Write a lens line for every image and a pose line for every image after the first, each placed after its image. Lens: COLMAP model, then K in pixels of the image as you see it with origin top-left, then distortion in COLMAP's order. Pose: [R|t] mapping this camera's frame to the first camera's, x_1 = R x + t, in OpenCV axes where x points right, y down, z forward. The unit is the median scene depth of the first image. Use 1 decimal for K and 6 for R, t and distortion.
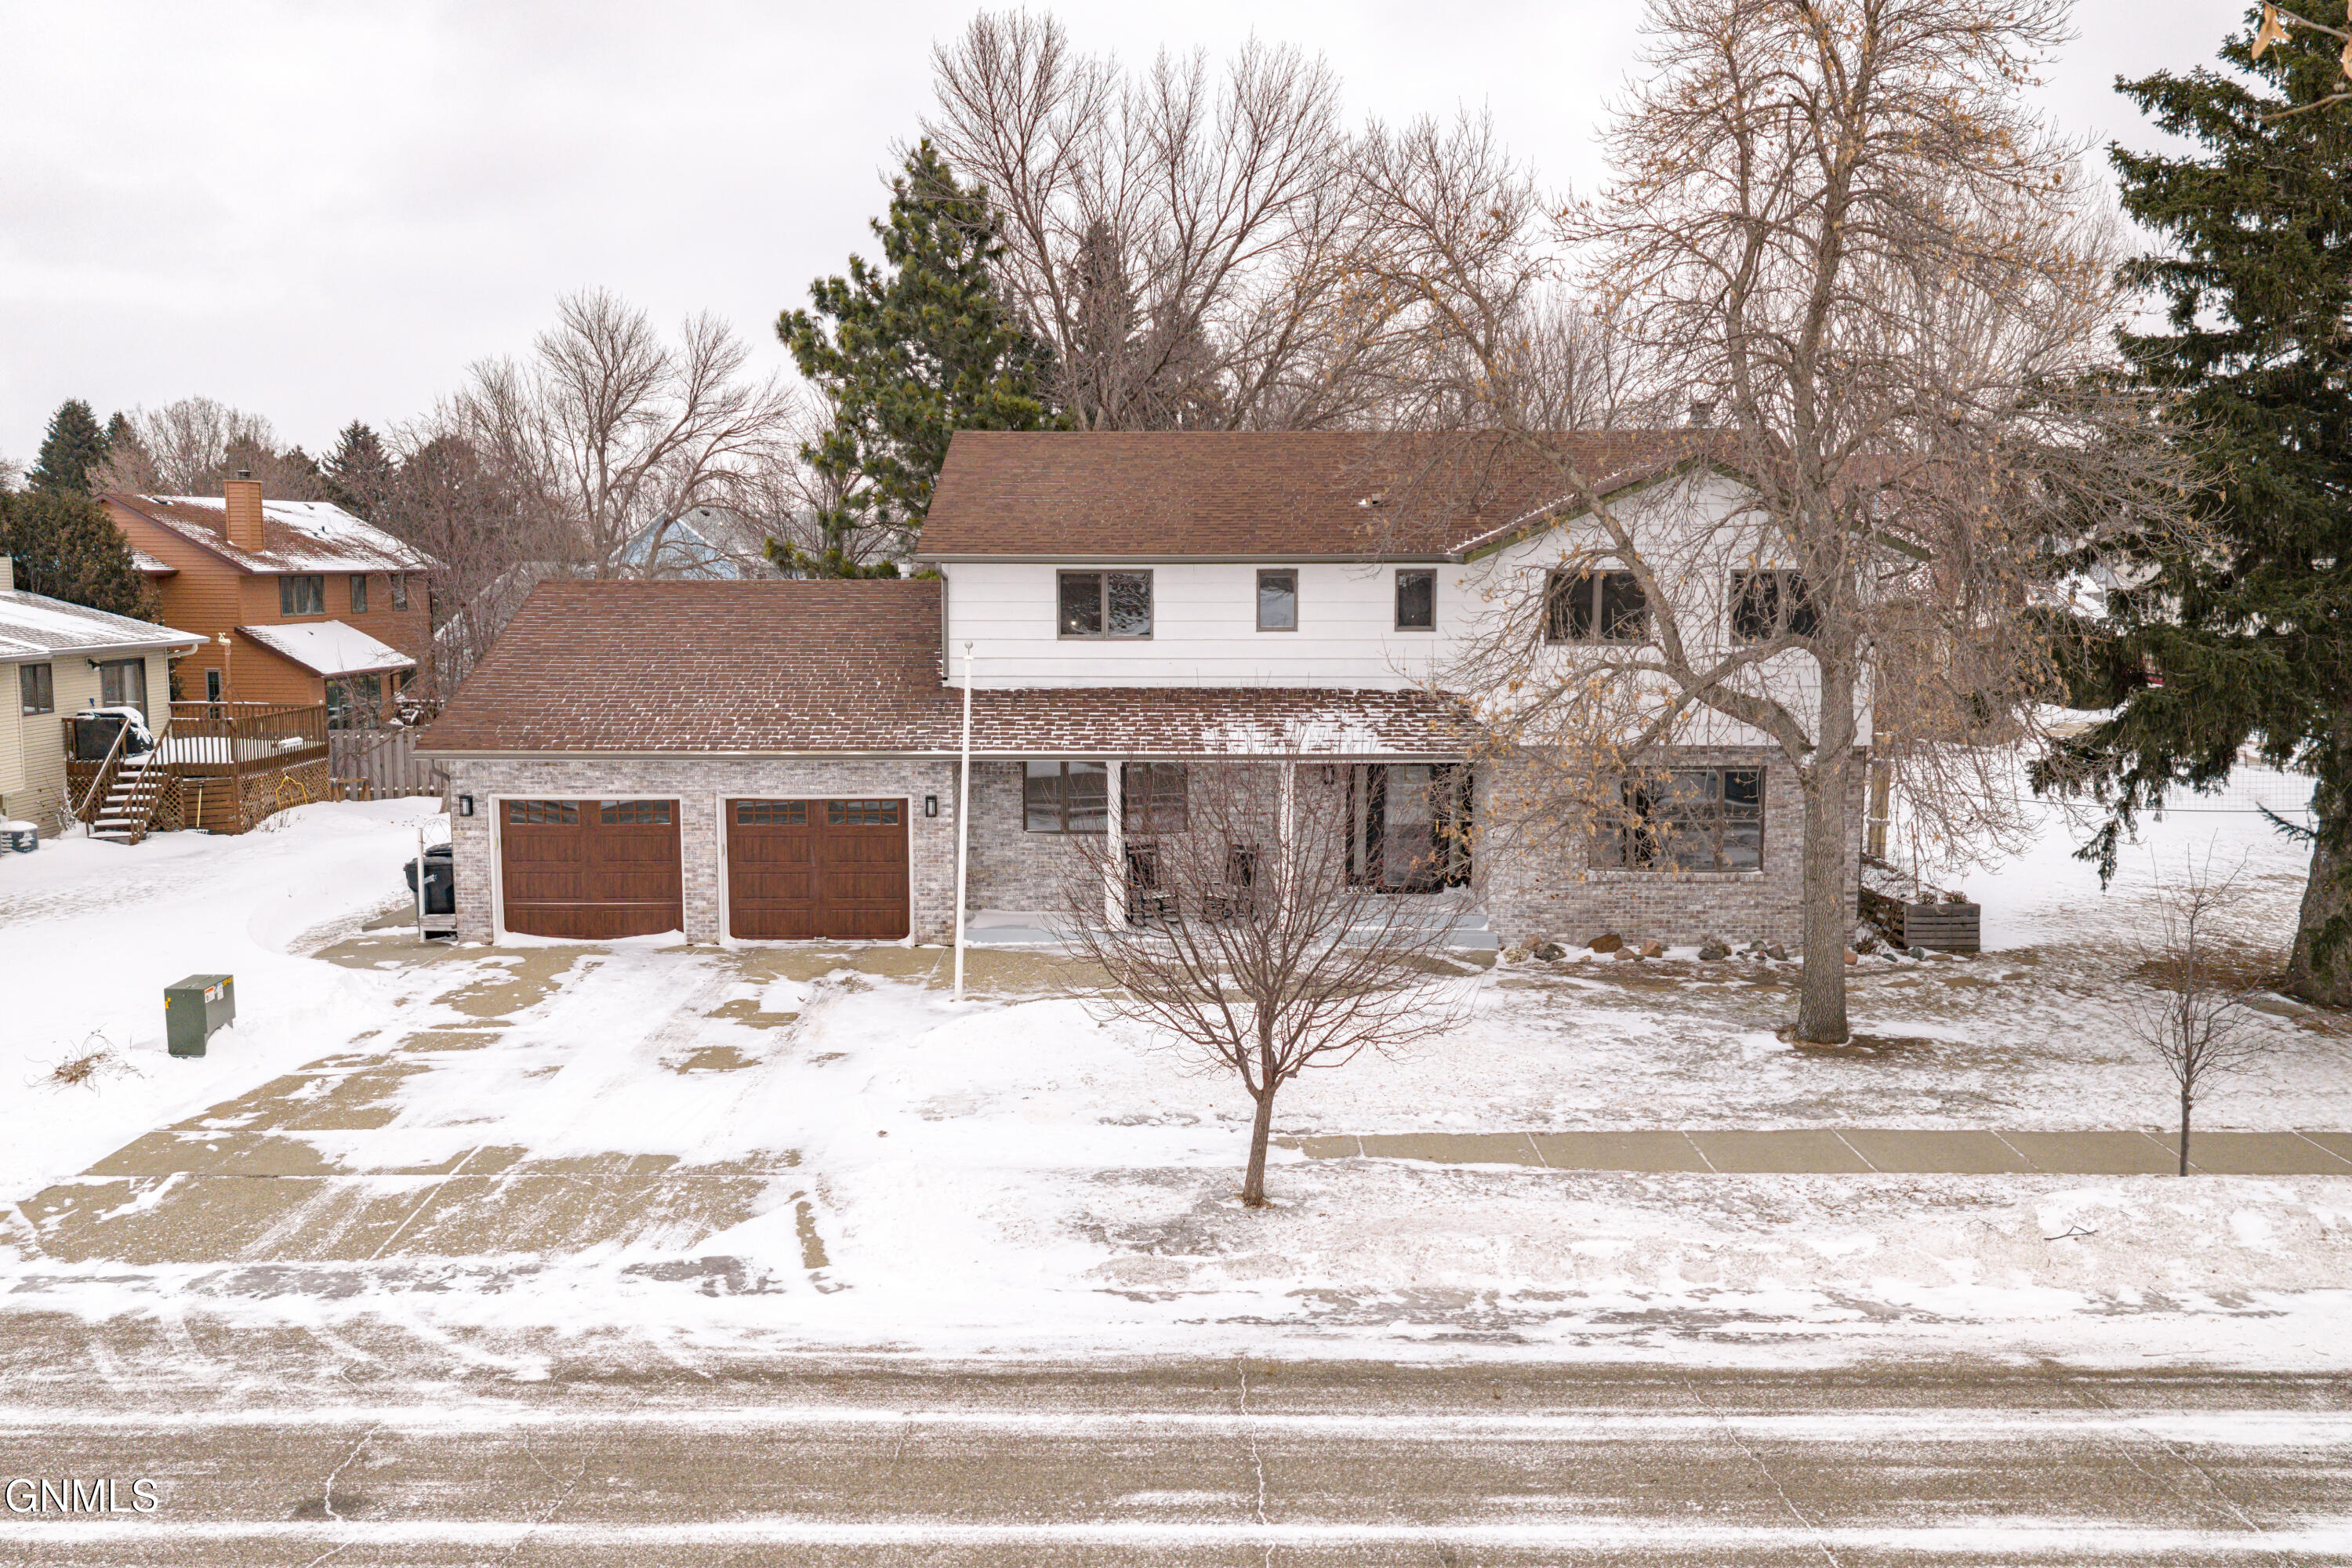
lens RADIAL K [[1930.0, 0, 1172.7], [0, 1930.0, 827.5], [0, 0, 1]] dist [0.026524, -0.047580]
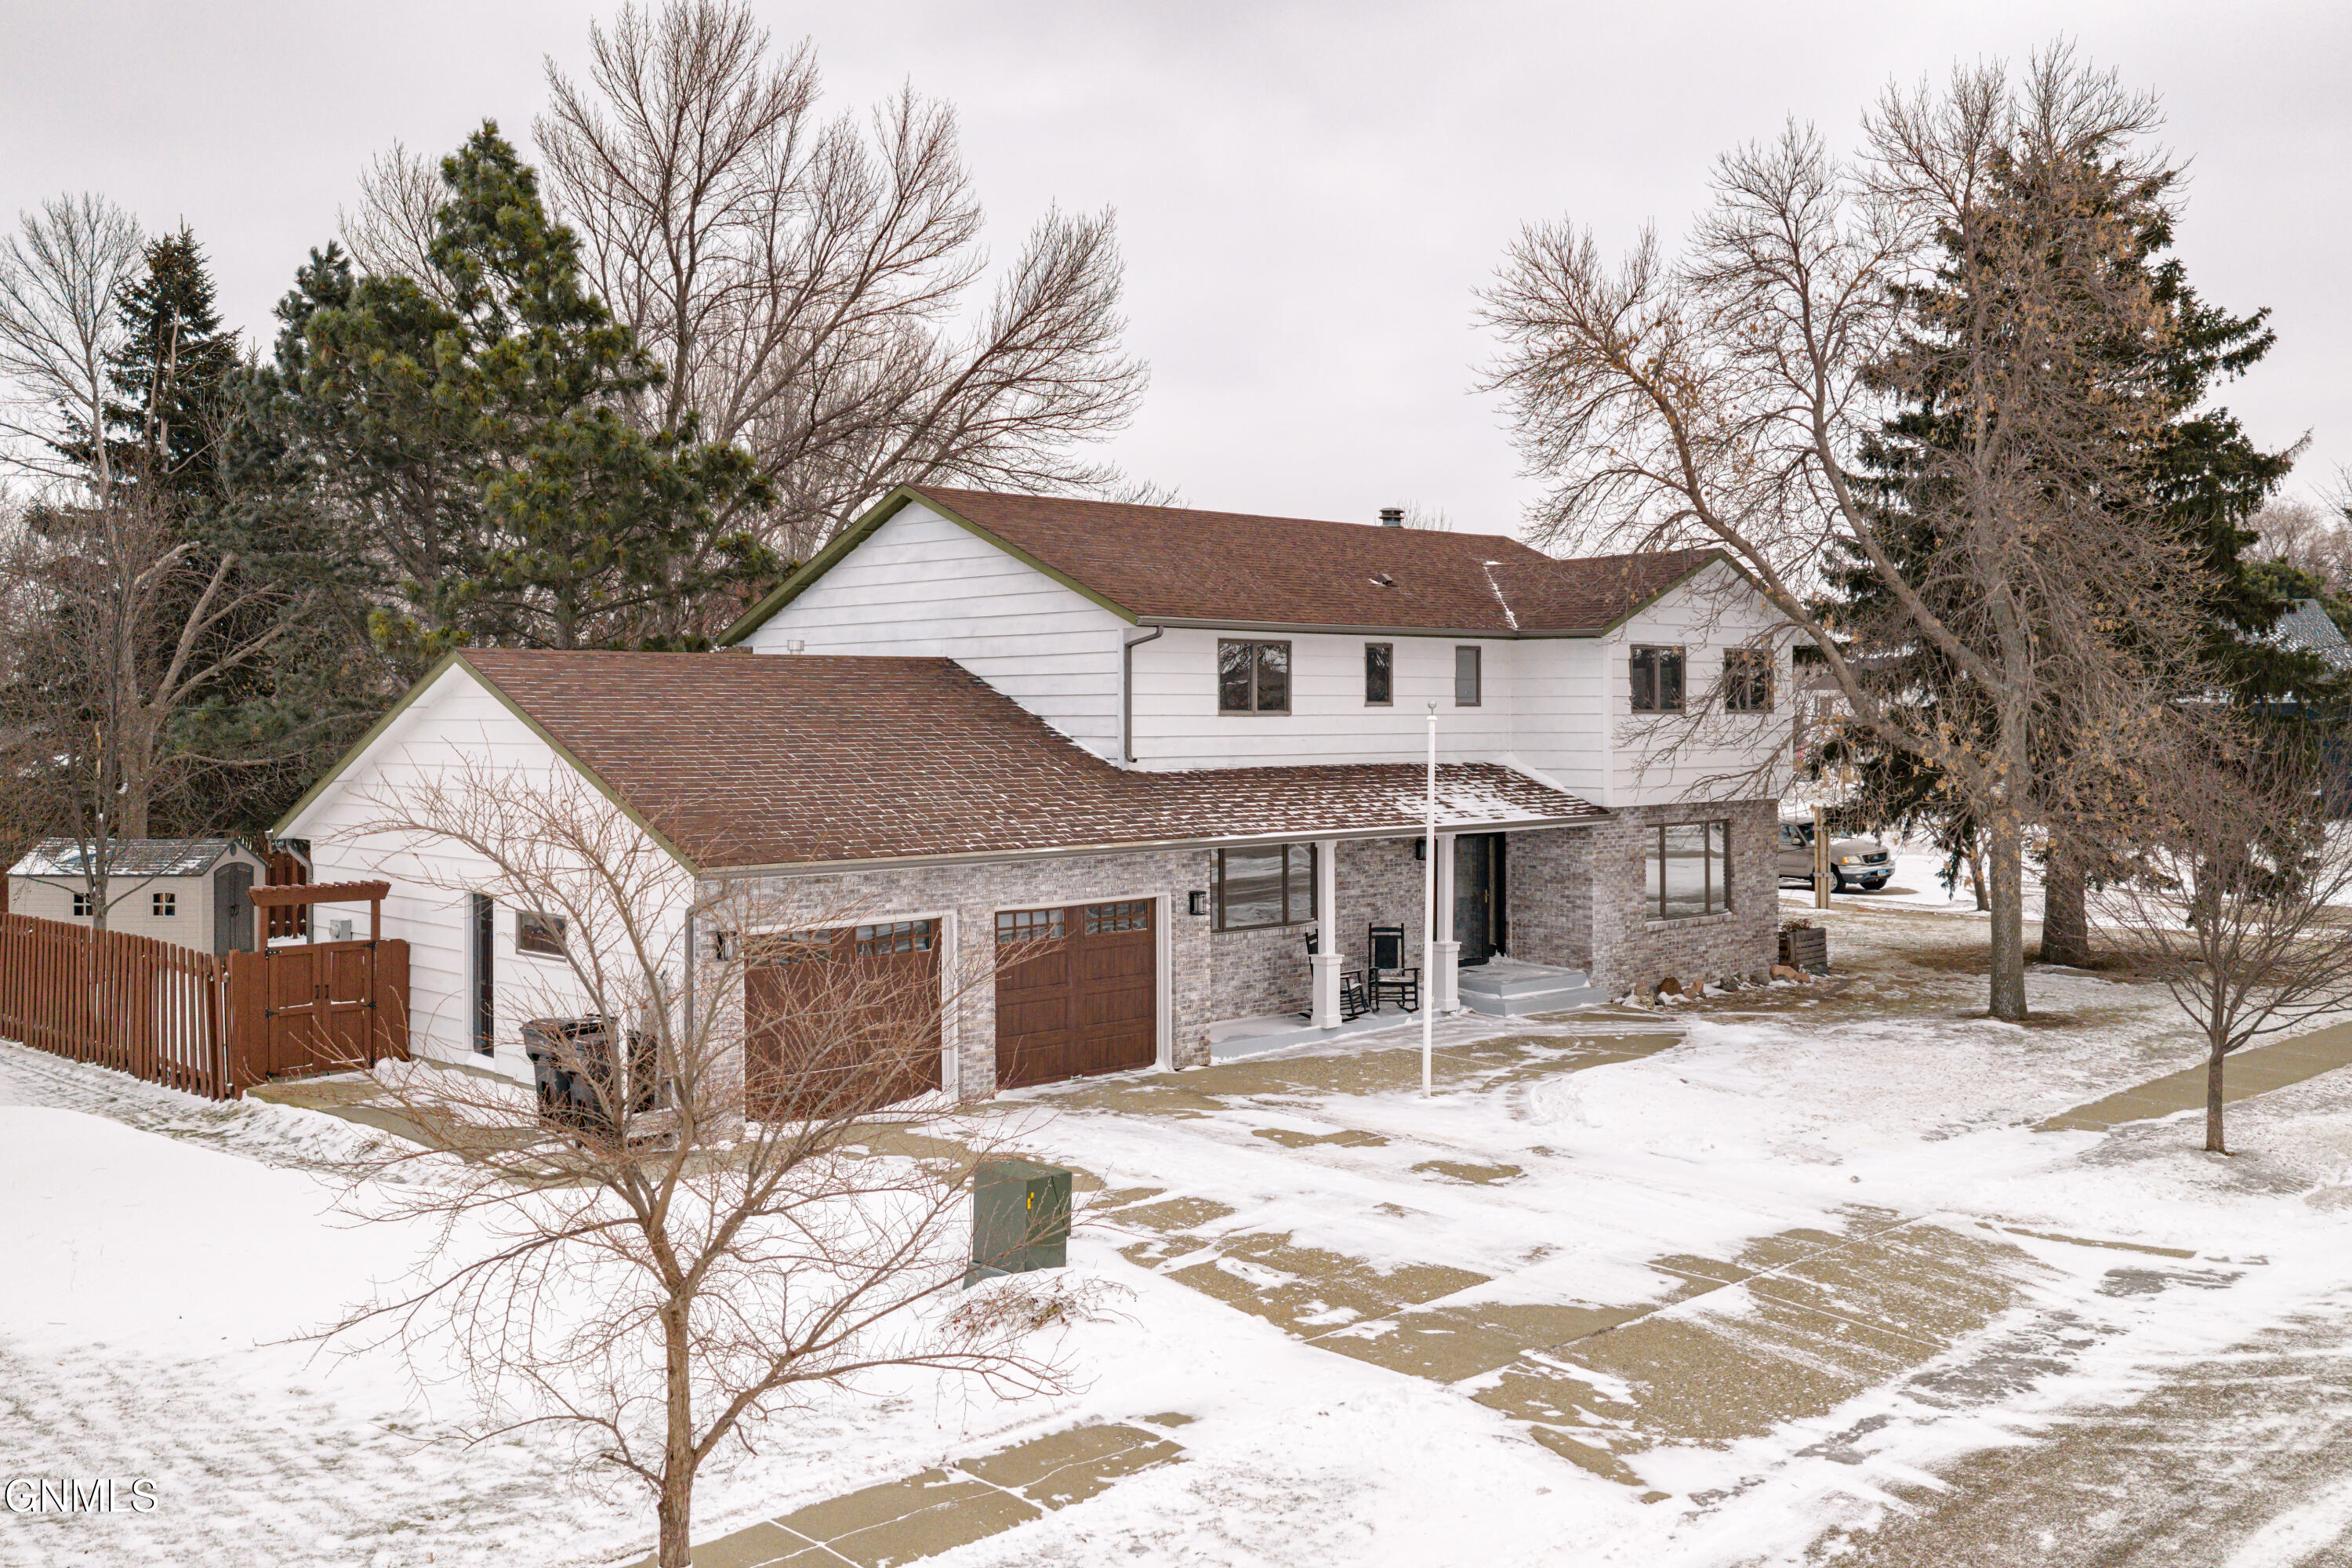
lens RADIAL K [[2146.4, 0, 1220.4], [0, 2146.4, 710.4], [0, 0, 1]] dist [-0.003159, 0.000000]
pose [[0.702781, 0.000284, 0.711406, -0.881299], [0.100110, 0.990010, -0.099291, 0.000070], [-0.704327, 0.140999, 0.695732, 0.339150]]
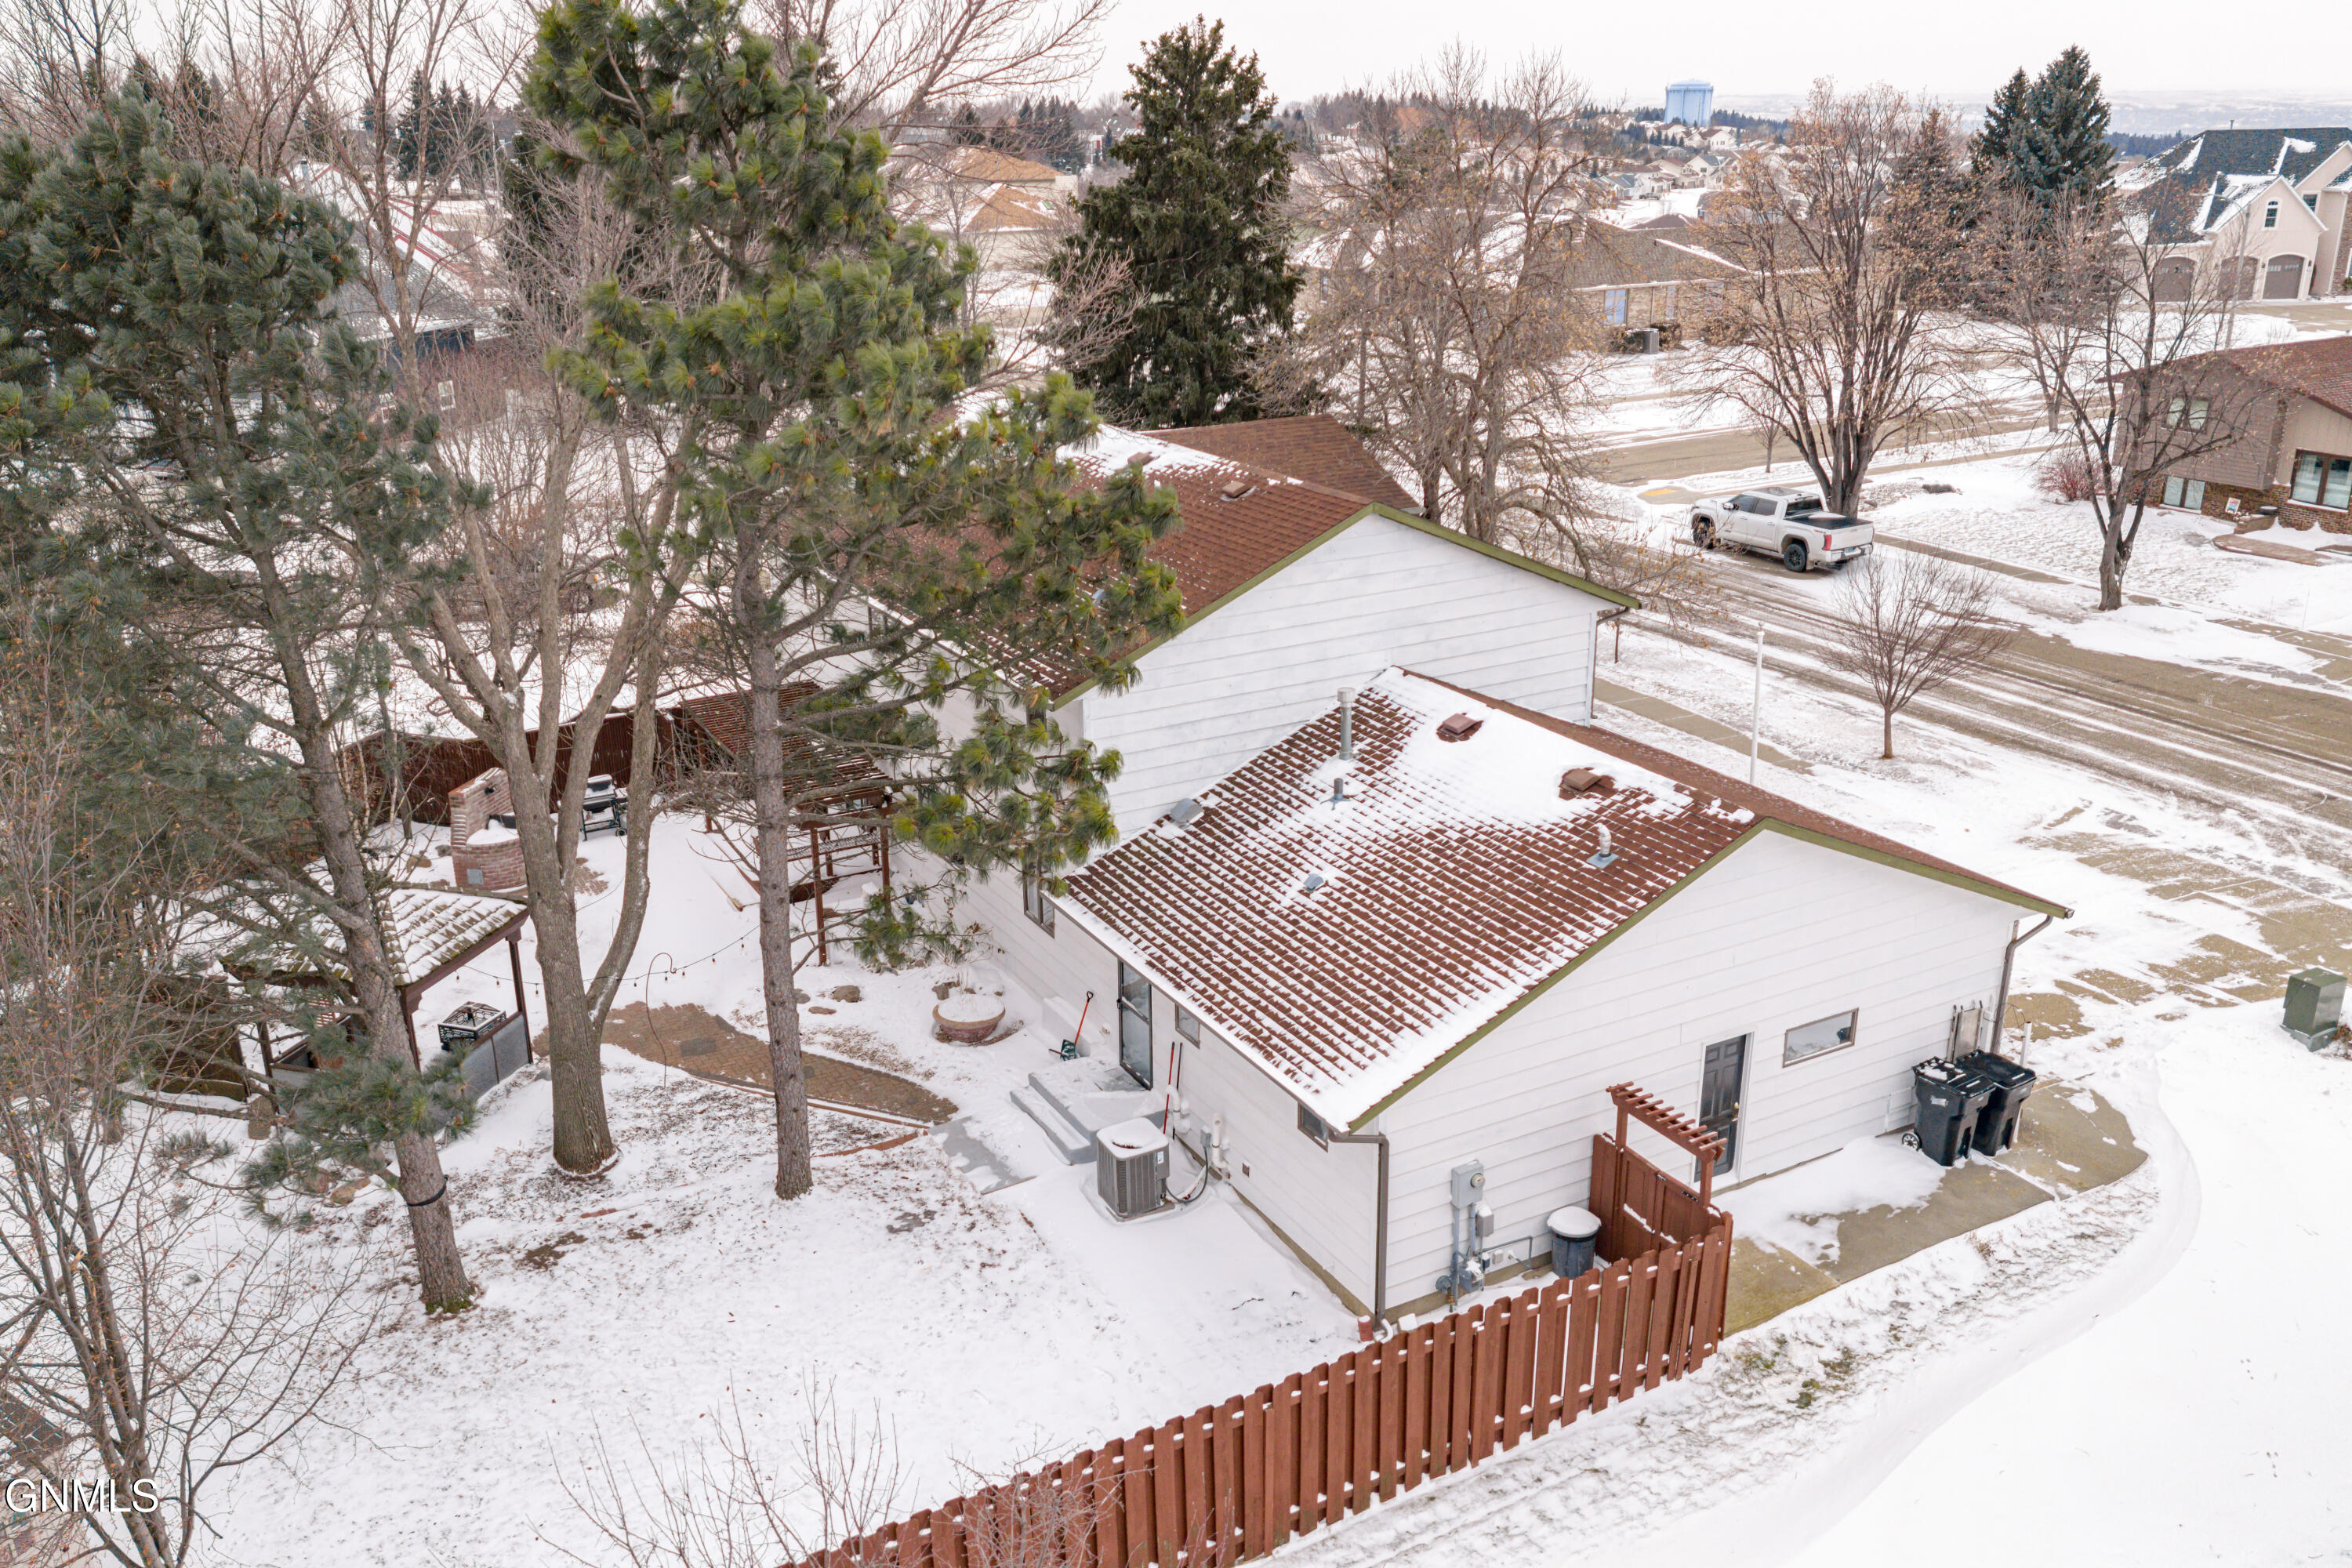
lens RADIAL K [[1930.0, 0, 1171.0], [0, 1930.0, 787.6], [0, 0, 1]] dist [0.026524, -0.047580]
pose [[-0.498126, -0.285455, 0.818771, -0.983588], [0.128133, 0.909660, 0.395096, -0.546536], [-0.857585, 0.301719, -0.416549, 1.856318]]
